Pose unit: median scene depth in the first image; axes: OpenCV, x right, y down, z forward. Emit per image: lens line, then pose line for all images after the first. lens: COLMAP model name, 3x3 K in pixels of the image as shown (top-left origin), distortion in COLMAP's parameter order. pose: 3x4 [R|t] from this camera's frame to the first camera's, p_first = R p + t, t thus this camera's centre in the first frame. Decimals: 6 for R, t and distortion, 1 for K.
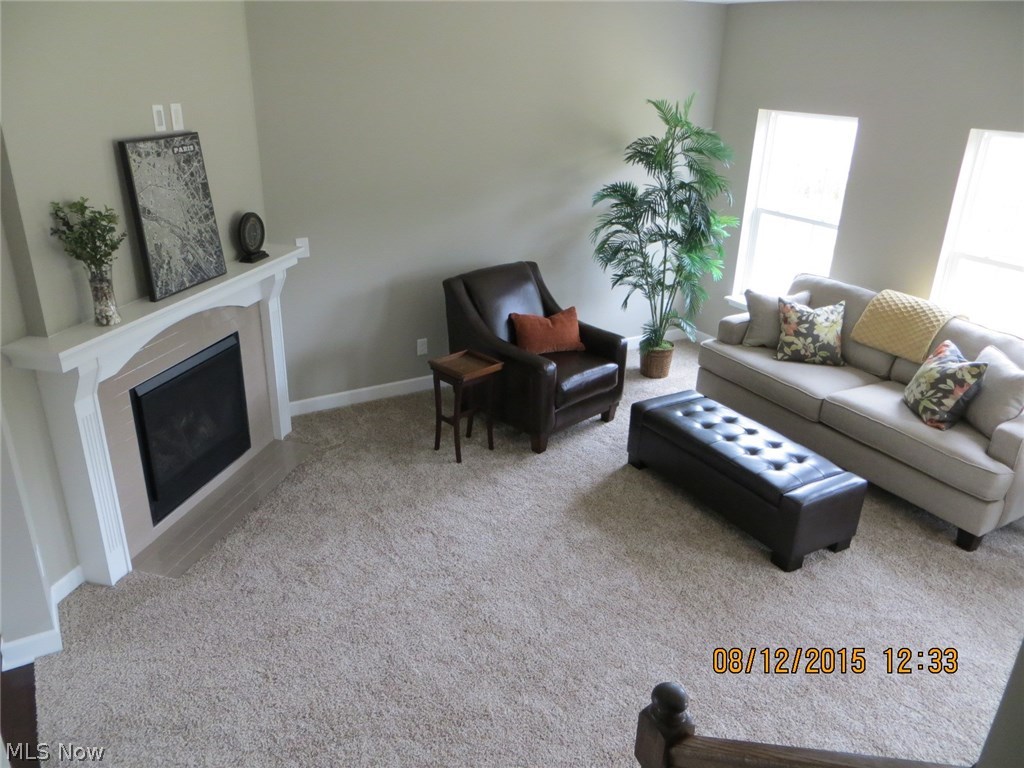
lens RADIAL K [[761.6, 0, 512.0], [0, 761.6, 384.0], [0, 0, 1]] dist [0.000348, -0.000258]
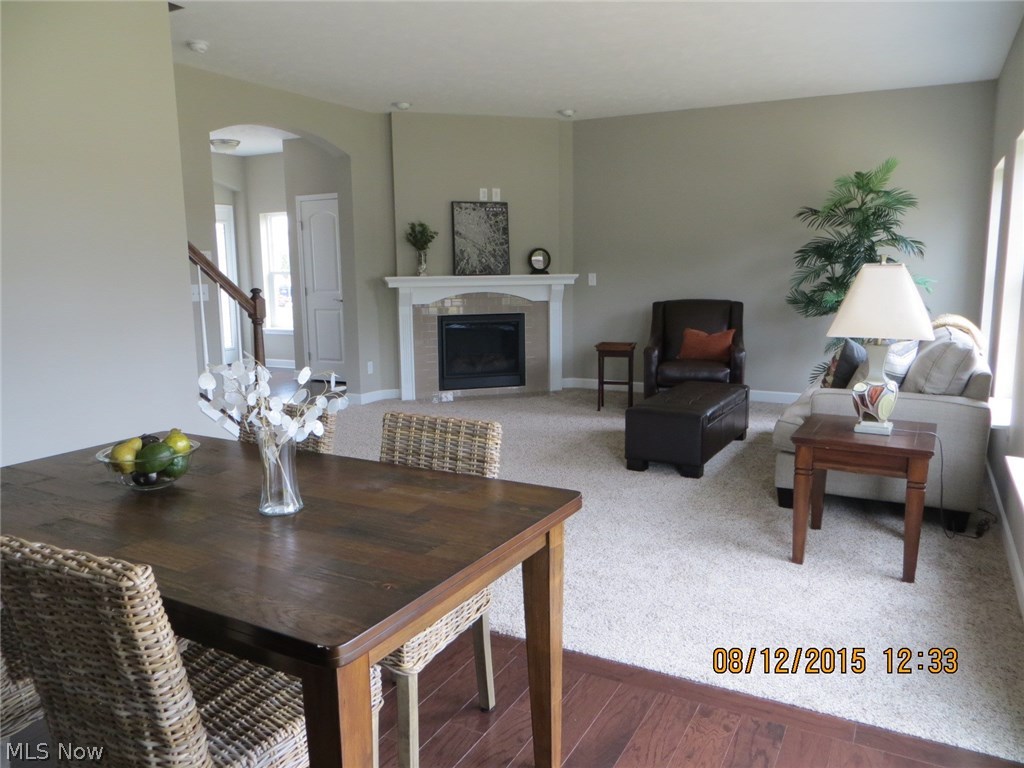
lens RADIAL K [[750.3, 0, 512.0], [0, 750.3, 384.0], [0, 0, 1]] dist [-0.002085, -0.000116]
pose [[0.521066, 0.102359, -0.847357, 1.378594], [-0.301443, 0.950874, -0.070502, 0.270450], [0.798513, 0.292166, 0.526323, 0.119147]]
